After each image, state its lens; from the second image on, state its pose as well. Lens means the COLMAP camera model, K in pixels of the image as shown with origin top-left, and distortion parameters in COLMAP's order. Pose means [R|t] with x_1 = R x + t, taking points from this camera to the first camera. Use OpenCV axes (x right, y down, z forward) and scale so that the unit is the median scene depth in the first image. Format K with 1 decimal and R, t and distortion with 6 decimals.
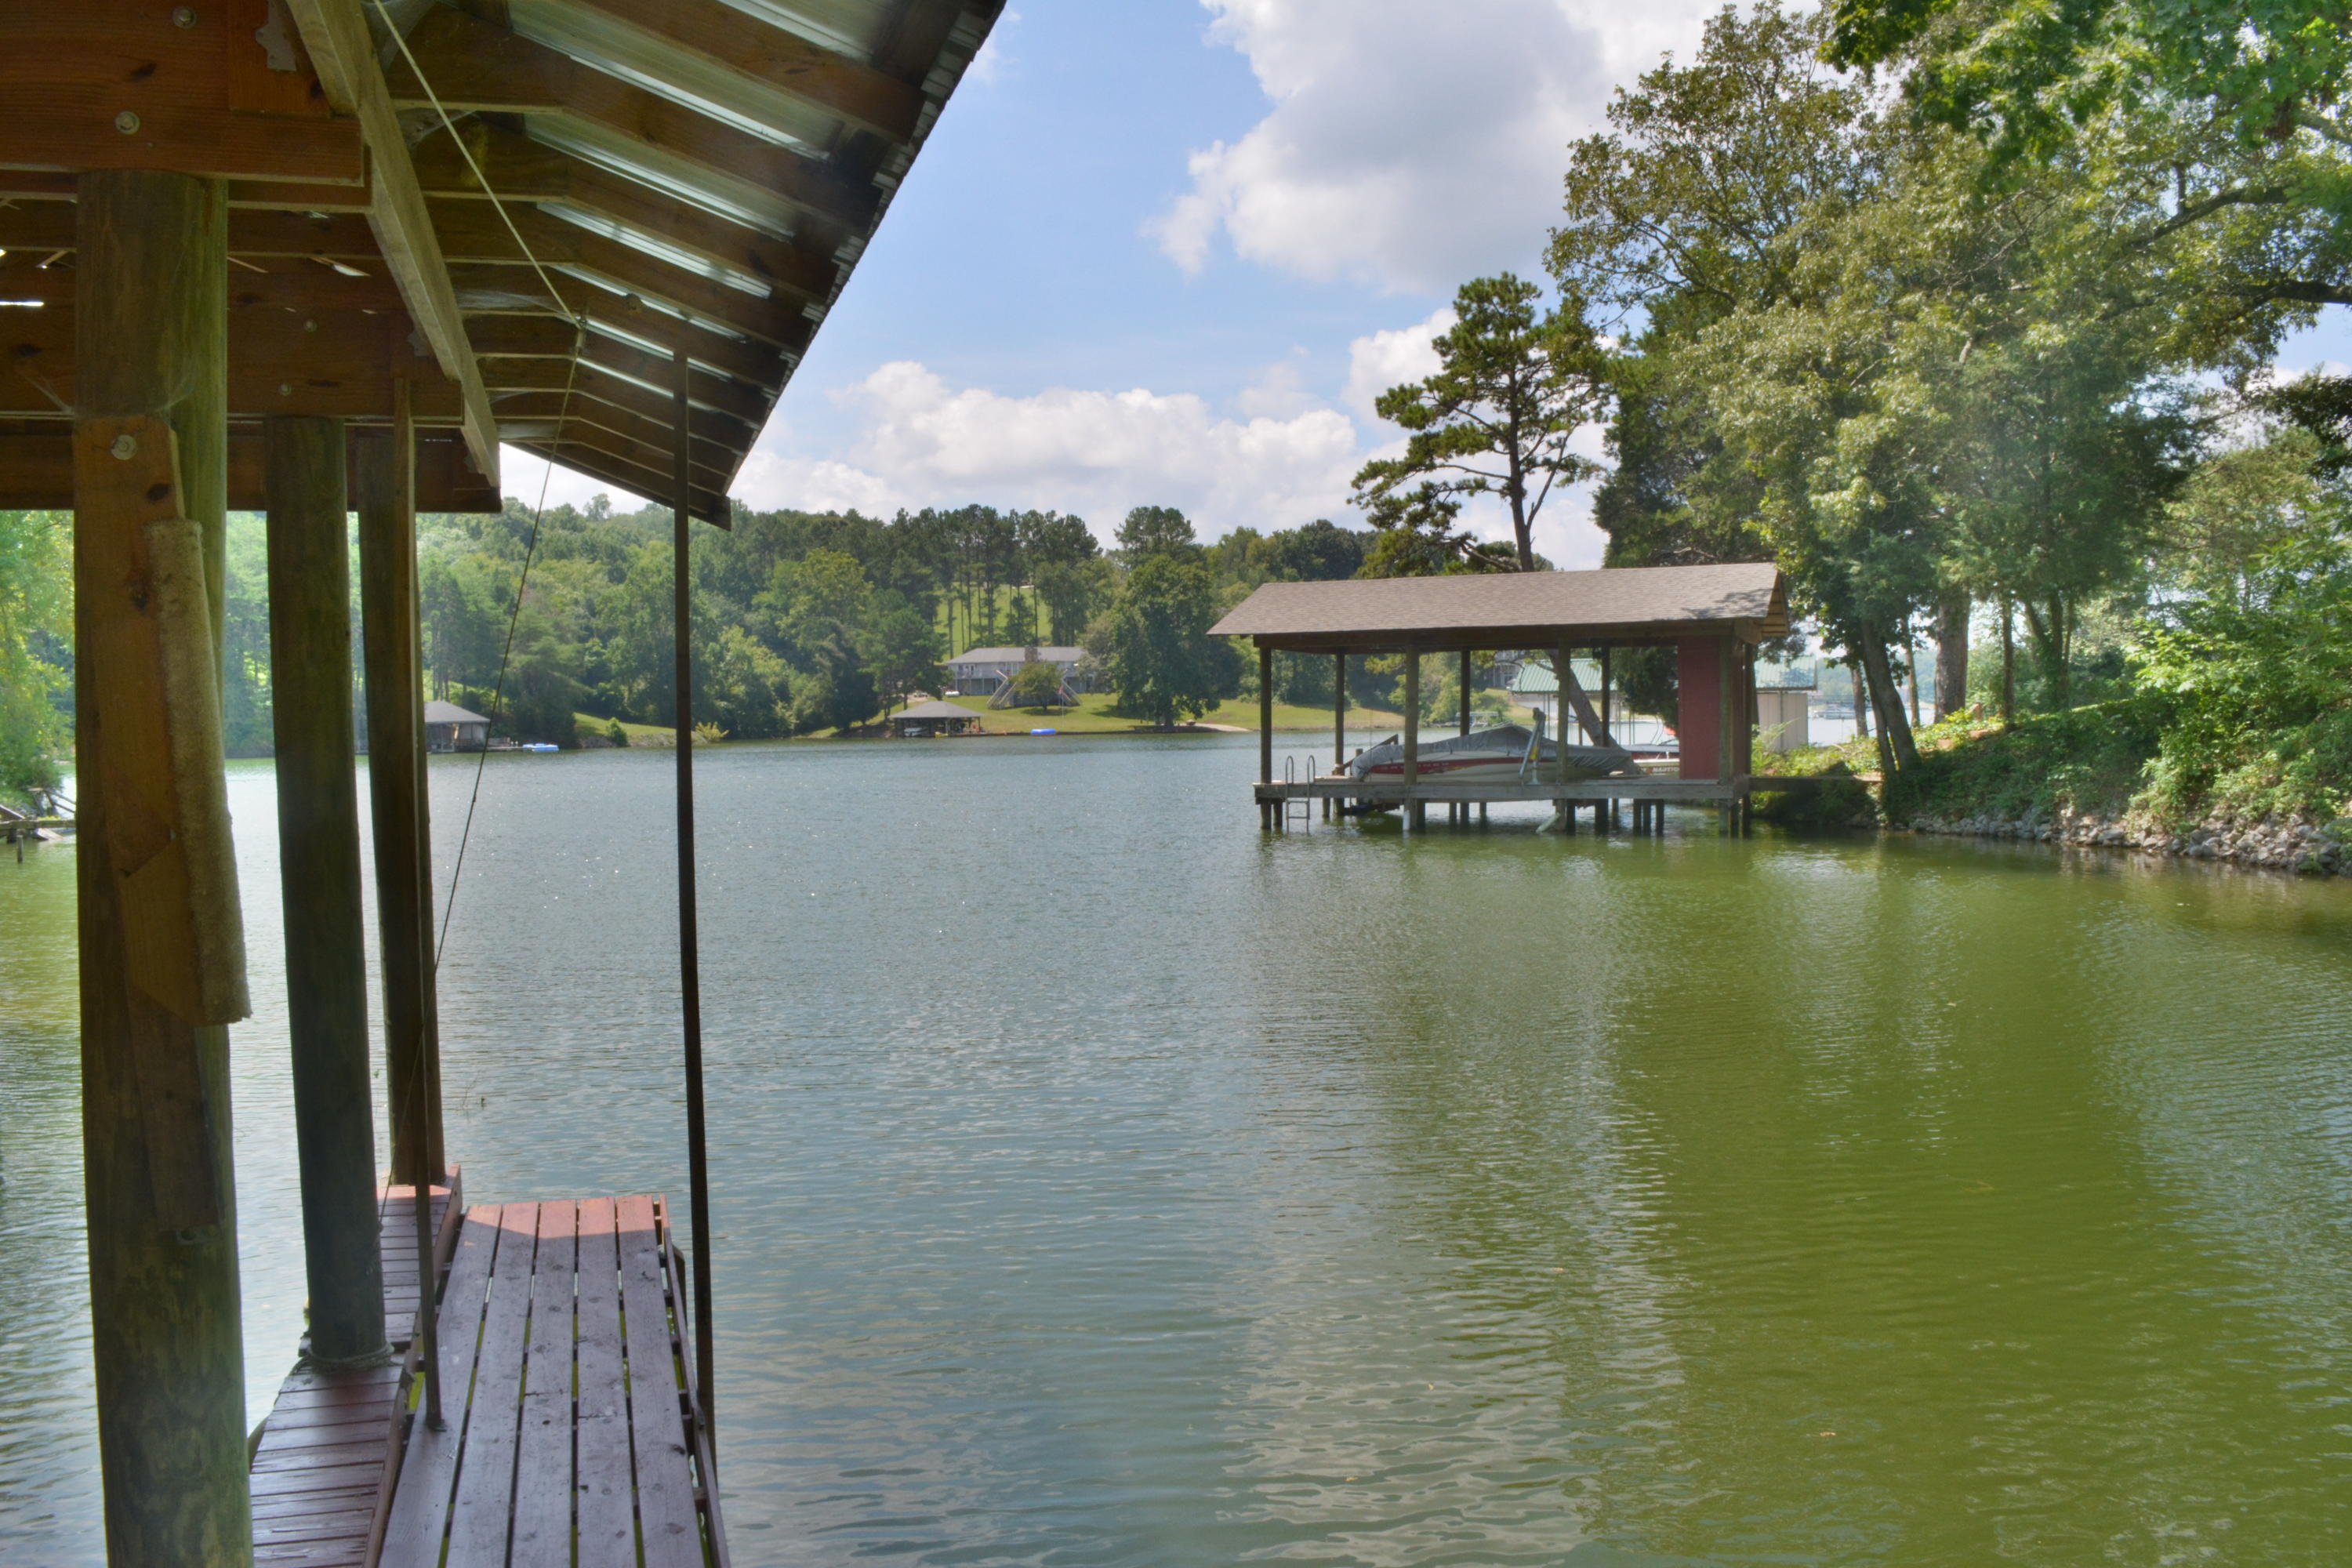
lens RADIAL K [[1847.6, 0, 1180.5], [0, 1847.6, 809.8], [0, 0, 1]] dist [-0.088707, 0.020066]
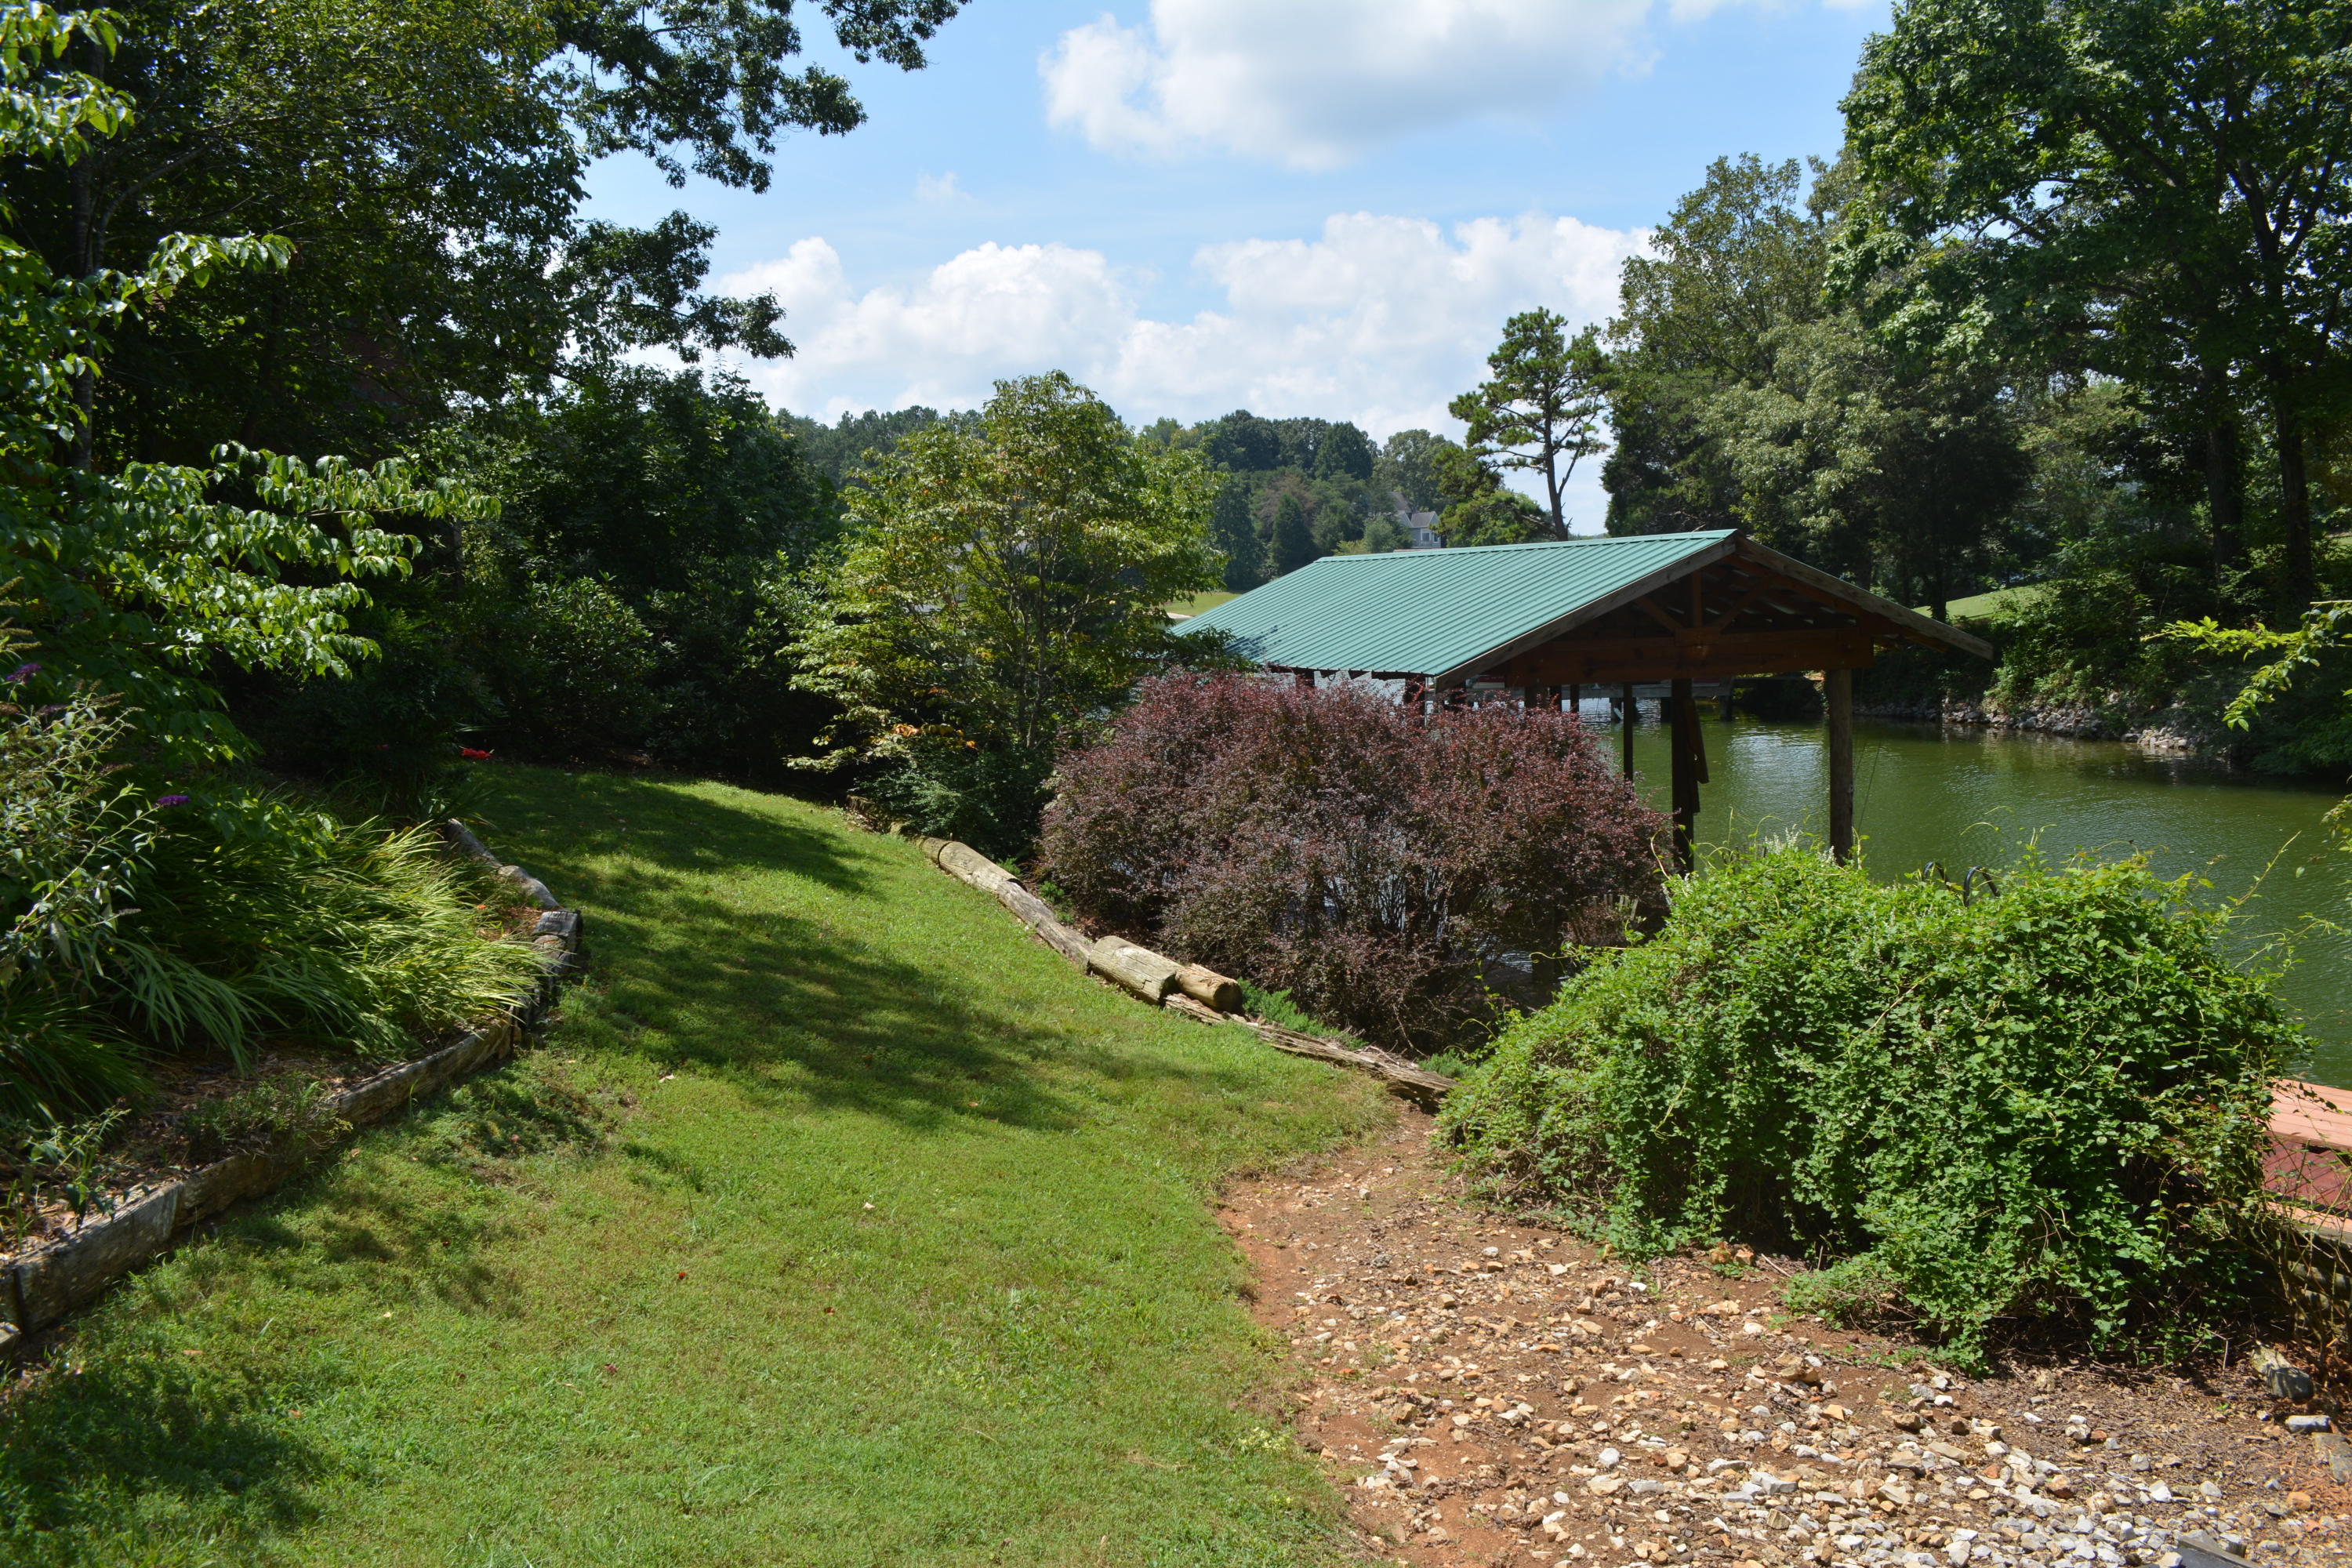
lens RADIAL K [[1849.5, 0, 1185.2], [0, 1849.5, 809.4], [0, 0, 1]] dist [-0.087577, 0.014776]
pose [[0.997509, -0.034056, 0.061770, -0.035801], [0.029848, 0.997251, 0.067813, -0.004157], [-0.063909, -0.065800, 0.995784, -0.071425]]
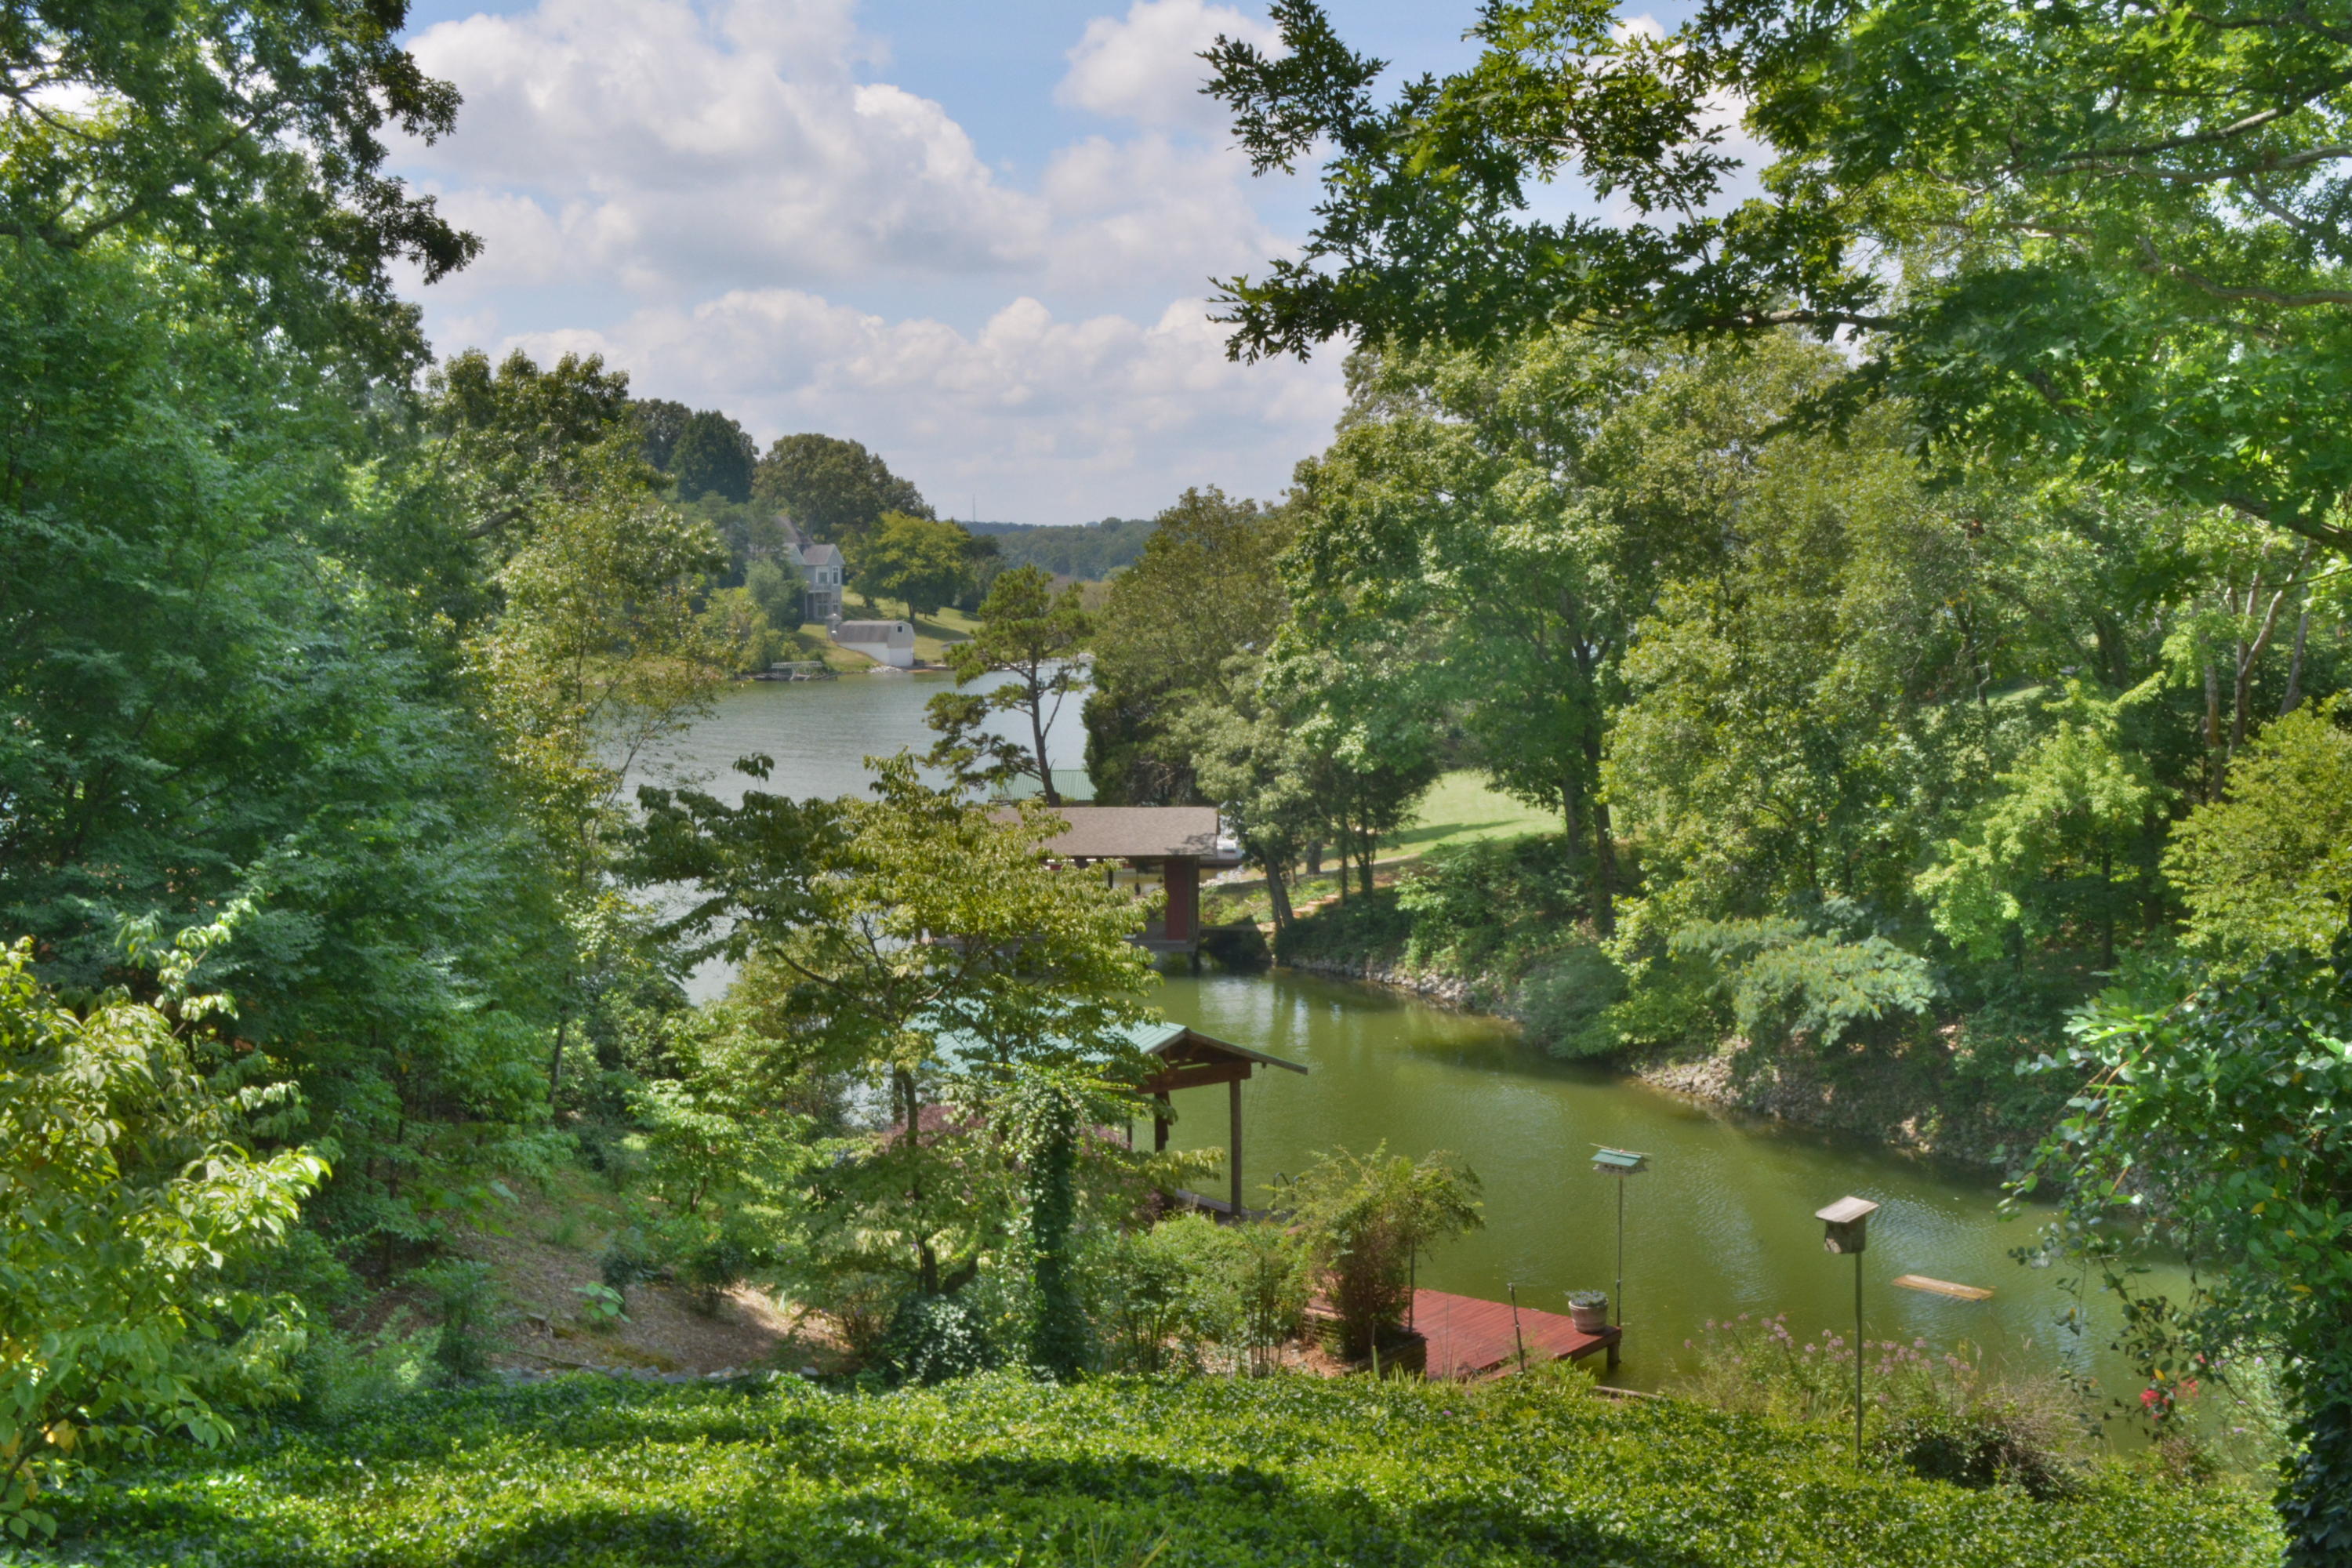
lens RADIAL K [[2785.0, 0, 1170.3], [0, 2785.0, 748.9], [0, 0, 1]] dist [0.147582, 0.000044]
pose [[0.944784, -0.016031, 0.327301, -0.087446], [0.009838, 0.999740, 0.020570, -0.037404], [-0.327546, -0.016214, 0.944696, -0.223759]]
